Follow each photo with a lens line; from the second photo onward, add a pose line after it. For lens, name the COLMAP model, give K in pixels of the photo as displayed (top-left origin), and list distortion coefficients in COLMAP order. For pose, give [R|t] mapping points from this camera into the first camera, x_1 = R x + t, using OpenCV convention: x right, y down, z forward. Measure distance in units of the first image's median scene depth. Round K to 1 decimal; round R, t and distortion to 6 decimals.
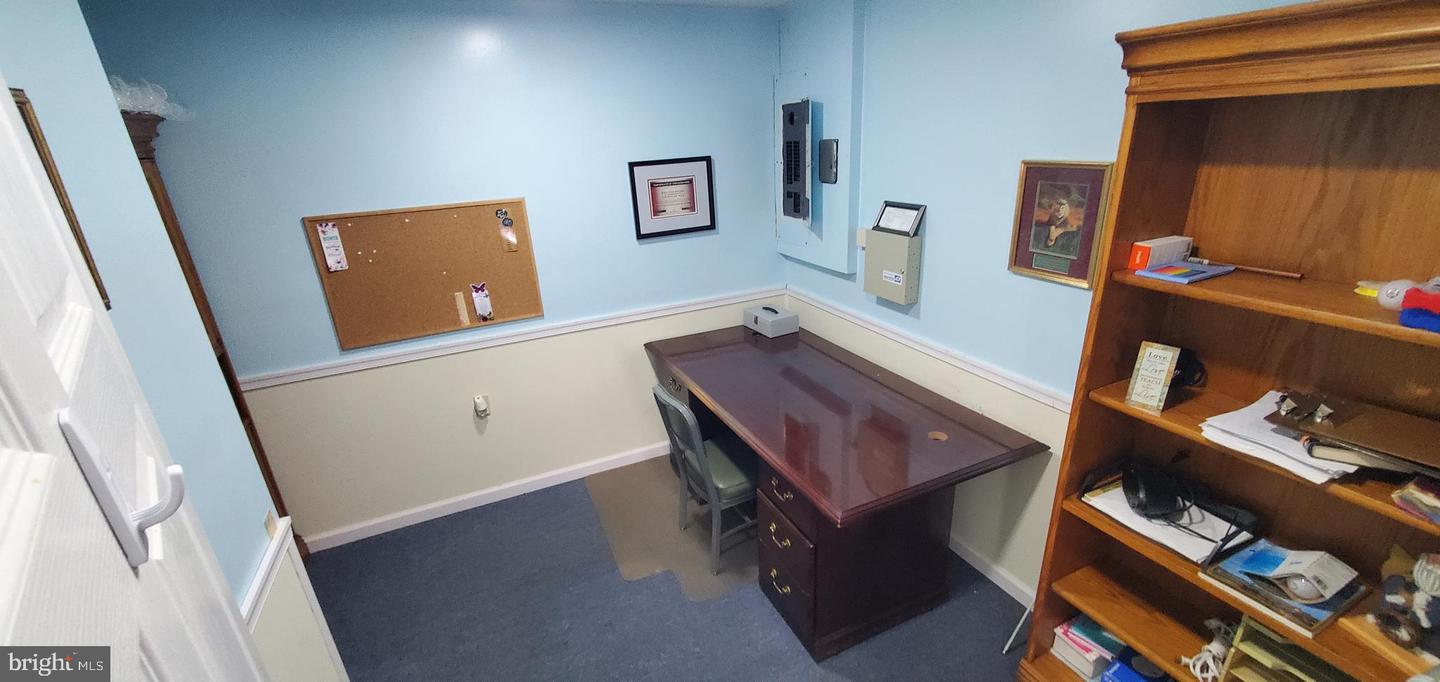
lens RADIAL K [[575.2, 0, 721.7], [0, 575.2, 342.8], [0, 0, 1]] dist [-0.000720, -0.000103]
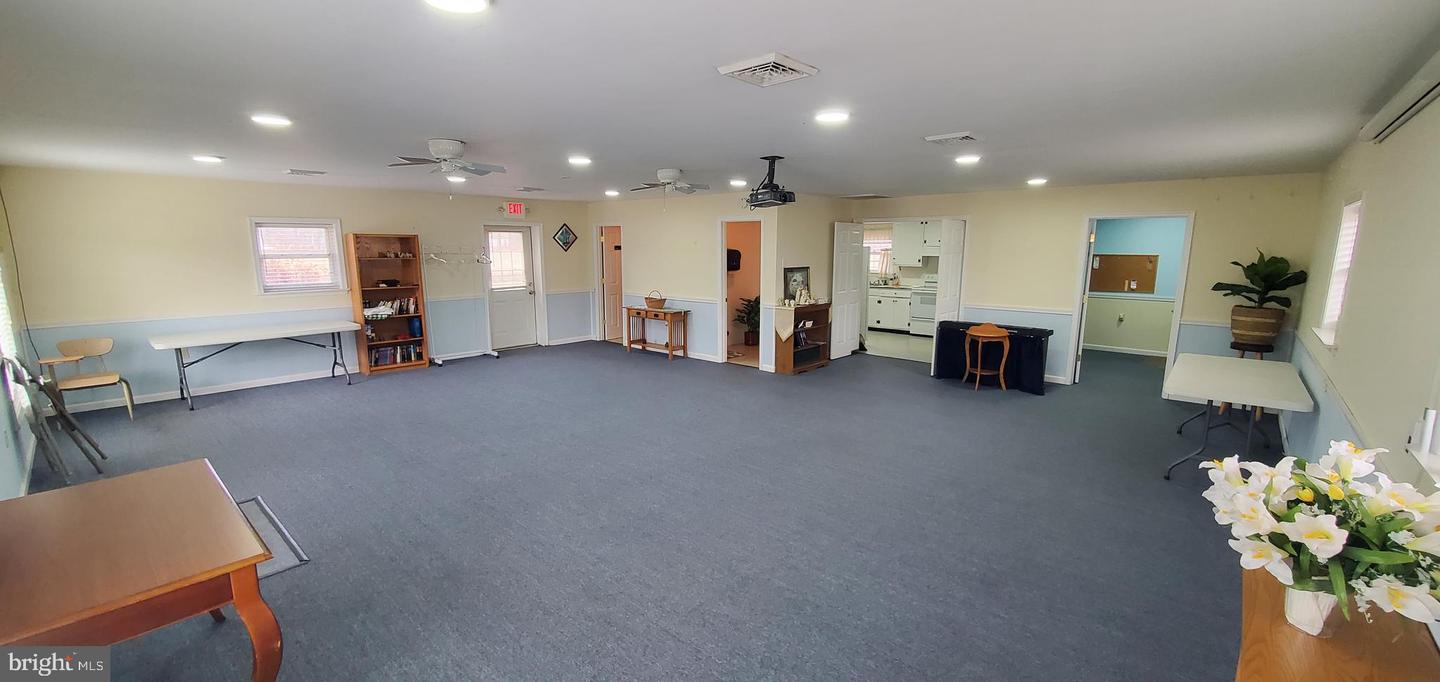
lens RADIAL K [[575.2, 0, 718.8], [0, 575.2, 339.8], [0, 0, 1]] dist [-0.000720, -0.000103]
pose [[0.389136, 0.206610, -0.897711, 1.664892], [-0.341906, 0.937306, 0.067515, 0.807738], [0.855379, 0.280660, 0.435381, -2.355494]]
